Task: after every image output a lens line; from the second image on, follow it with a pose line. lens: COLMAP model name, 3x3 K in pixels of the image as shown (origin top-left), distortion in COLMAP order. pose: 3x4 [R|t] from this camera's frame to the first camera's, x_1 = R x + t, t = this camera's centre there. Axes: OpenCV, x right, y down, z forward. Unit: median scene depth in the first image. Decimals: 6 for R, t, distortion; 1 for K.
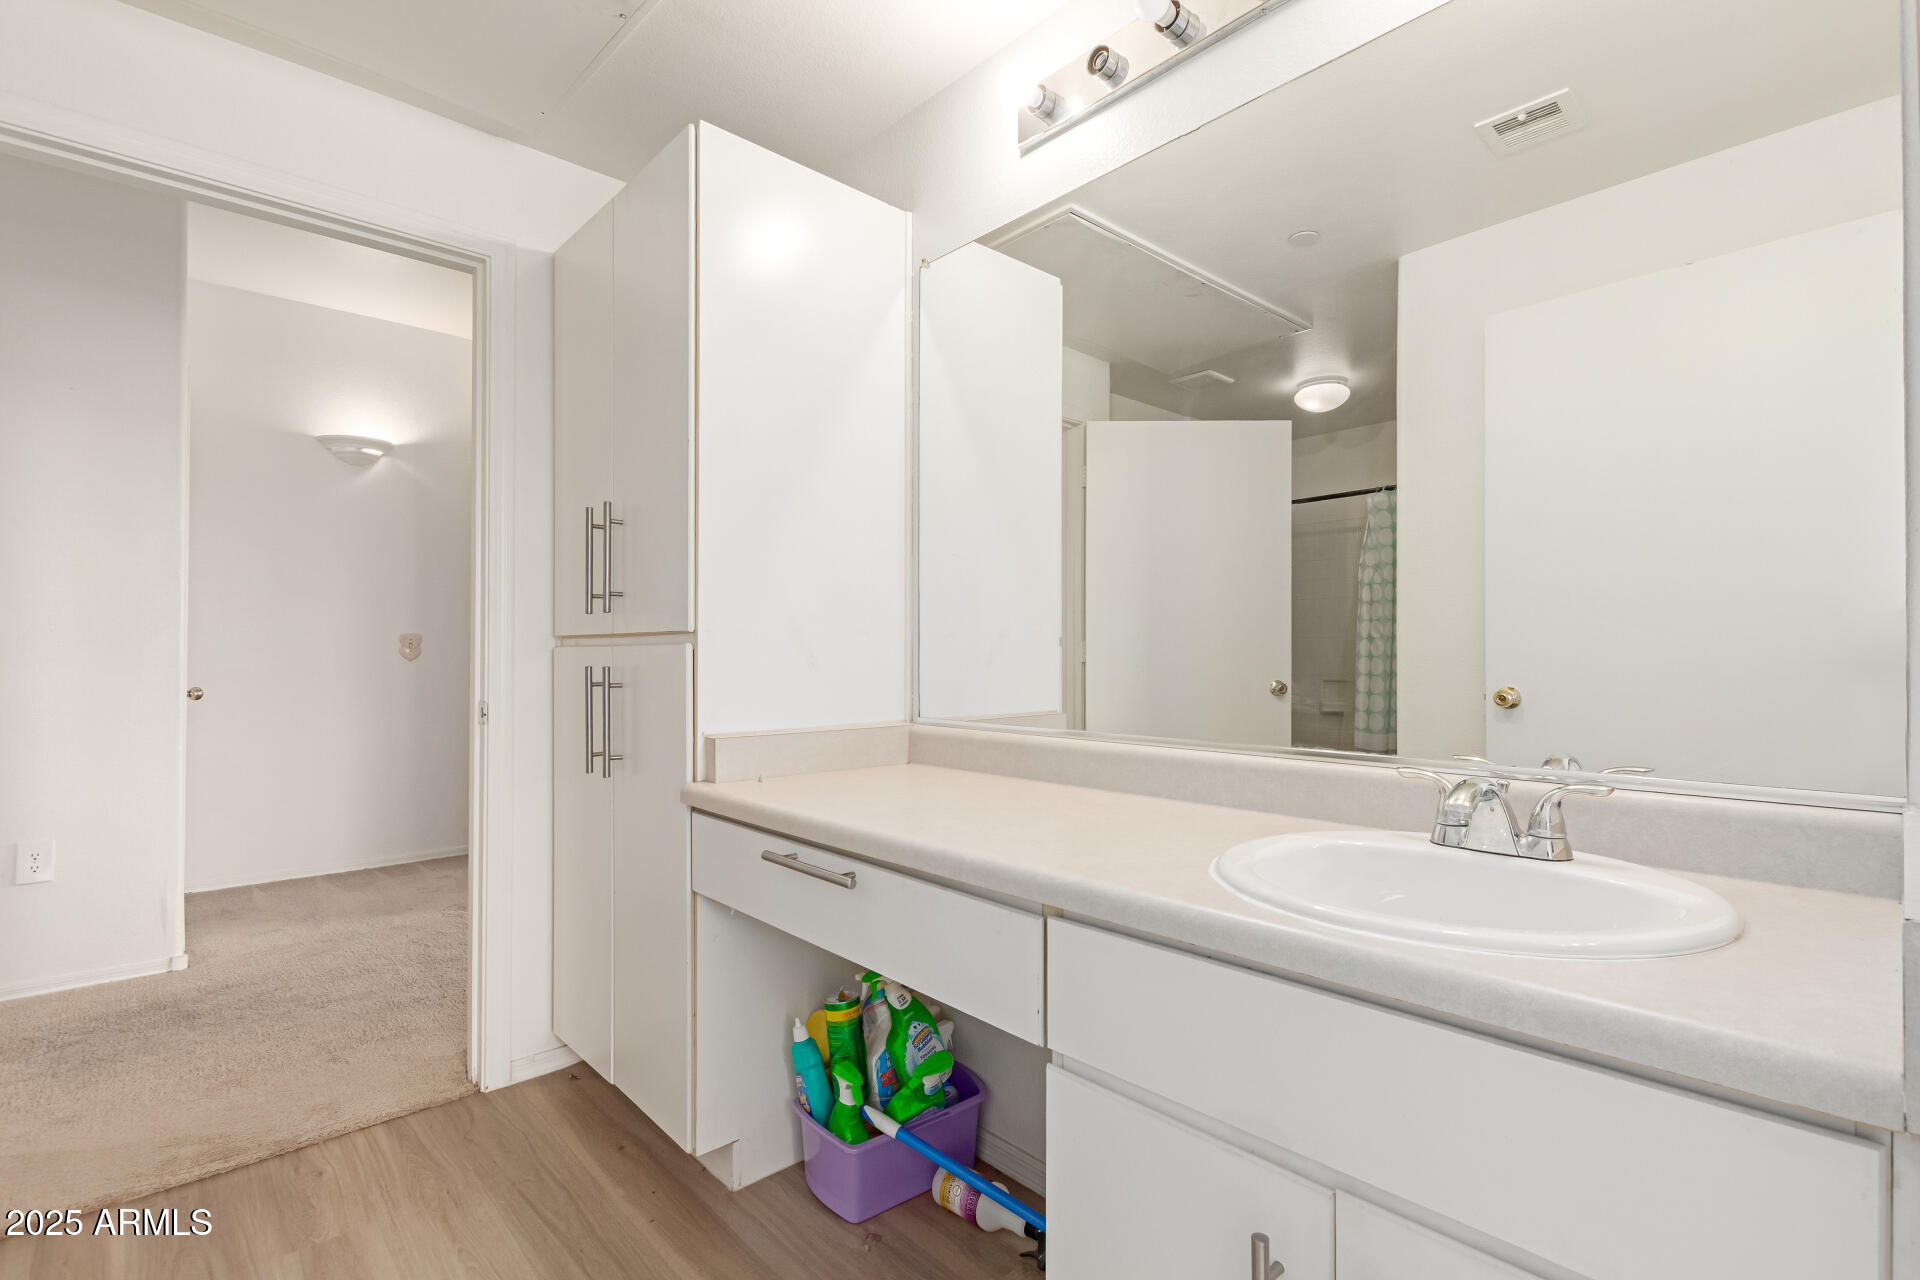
lens RADIAL K [[875.0, 0, 929.0], [0, 875.0, 649.7], [0, 0, 1]] dist [-0.002487, 0.001992]
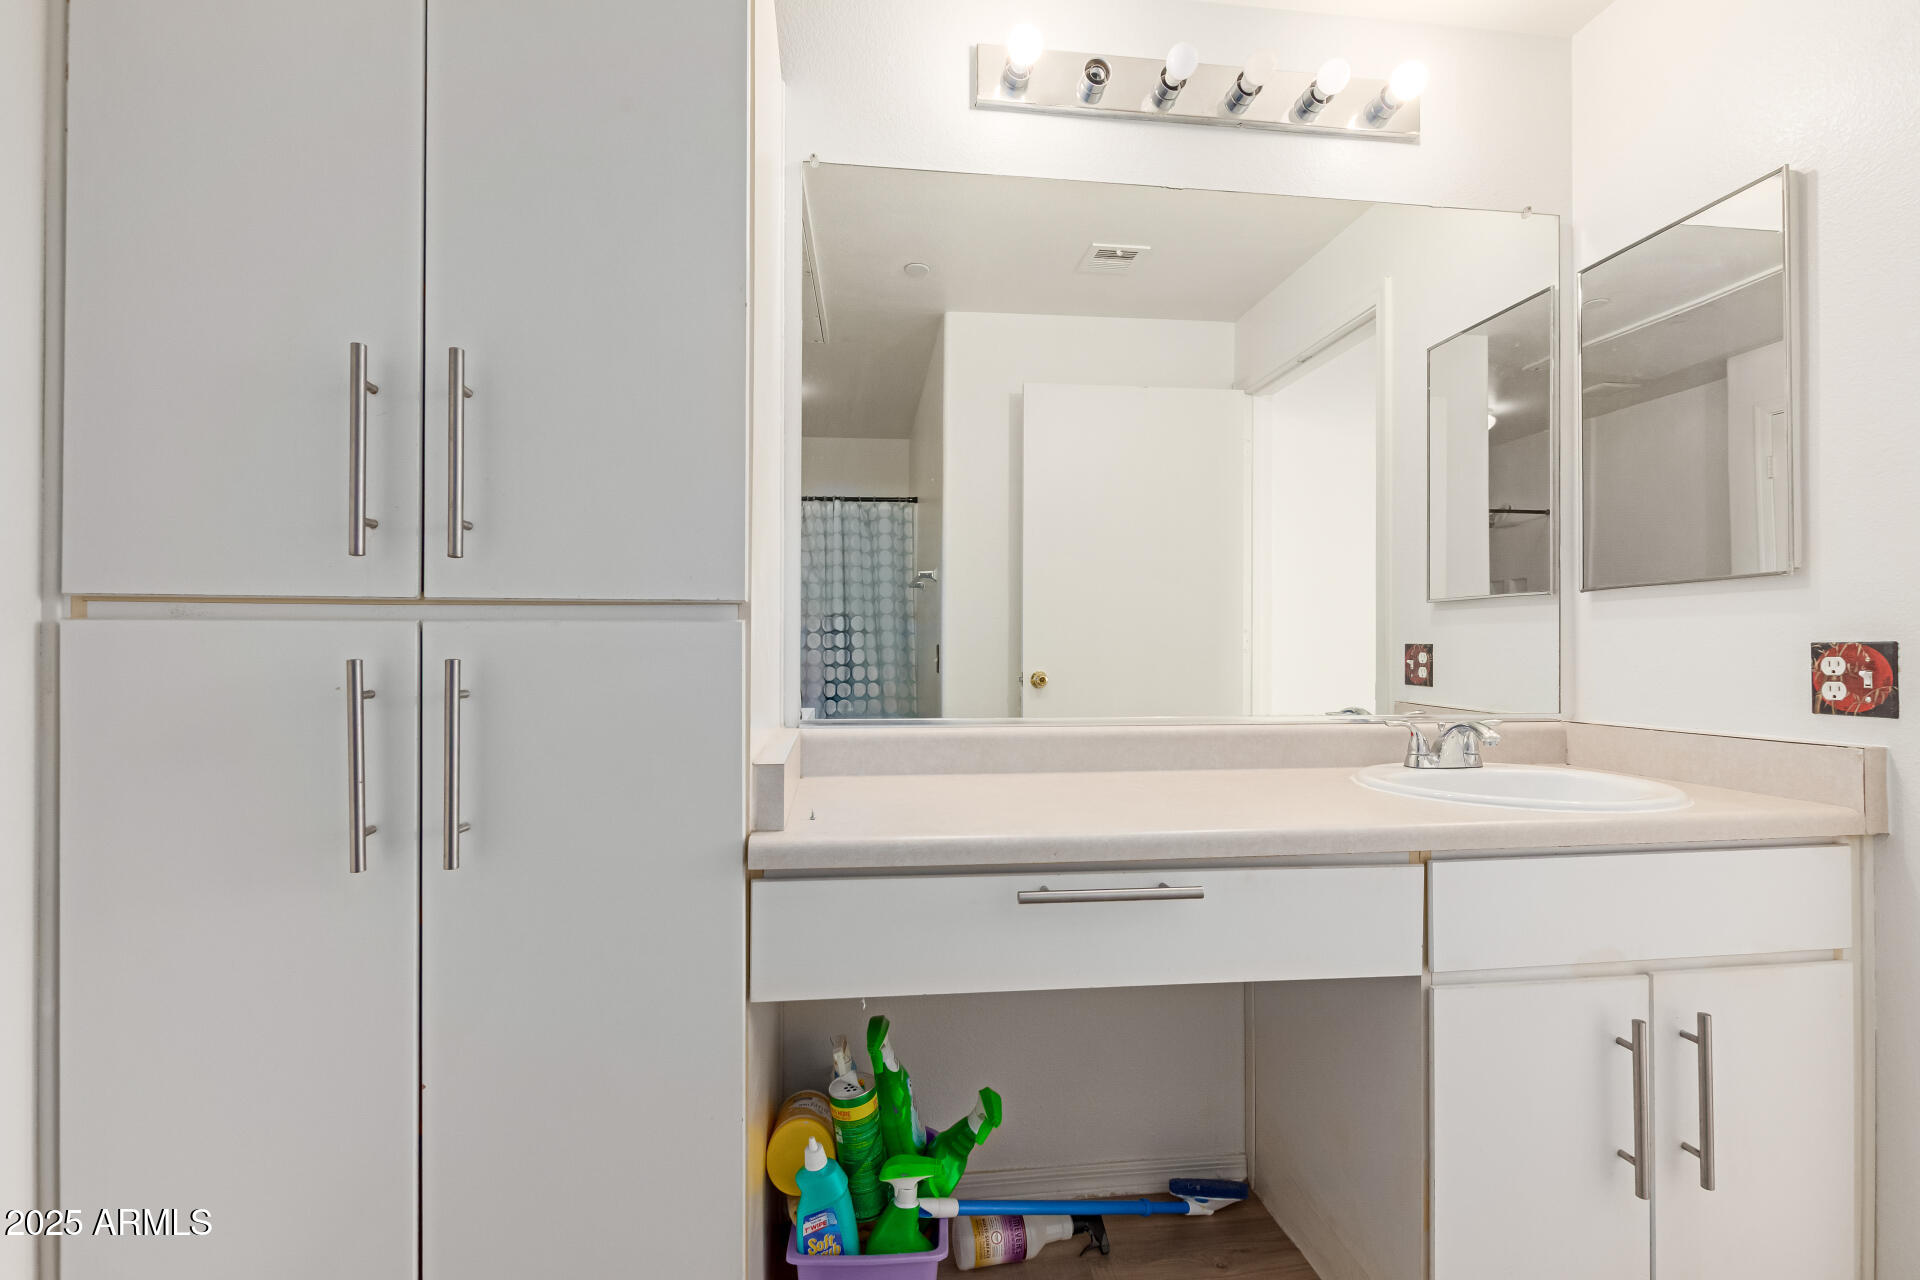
lens RADIAL K [[875.0, 0, 961.0], [0, 875.0, 644.1], [0, 0, 1]] dist [-0.002487, 0.001992]
pose [[0.572141, 0.004963, 0.820140, -0.708066], [-0.005045, 0.999984, -0.002532, 0.010986], [-0.820140, -0.002689, 0.572157, 0.503437]]
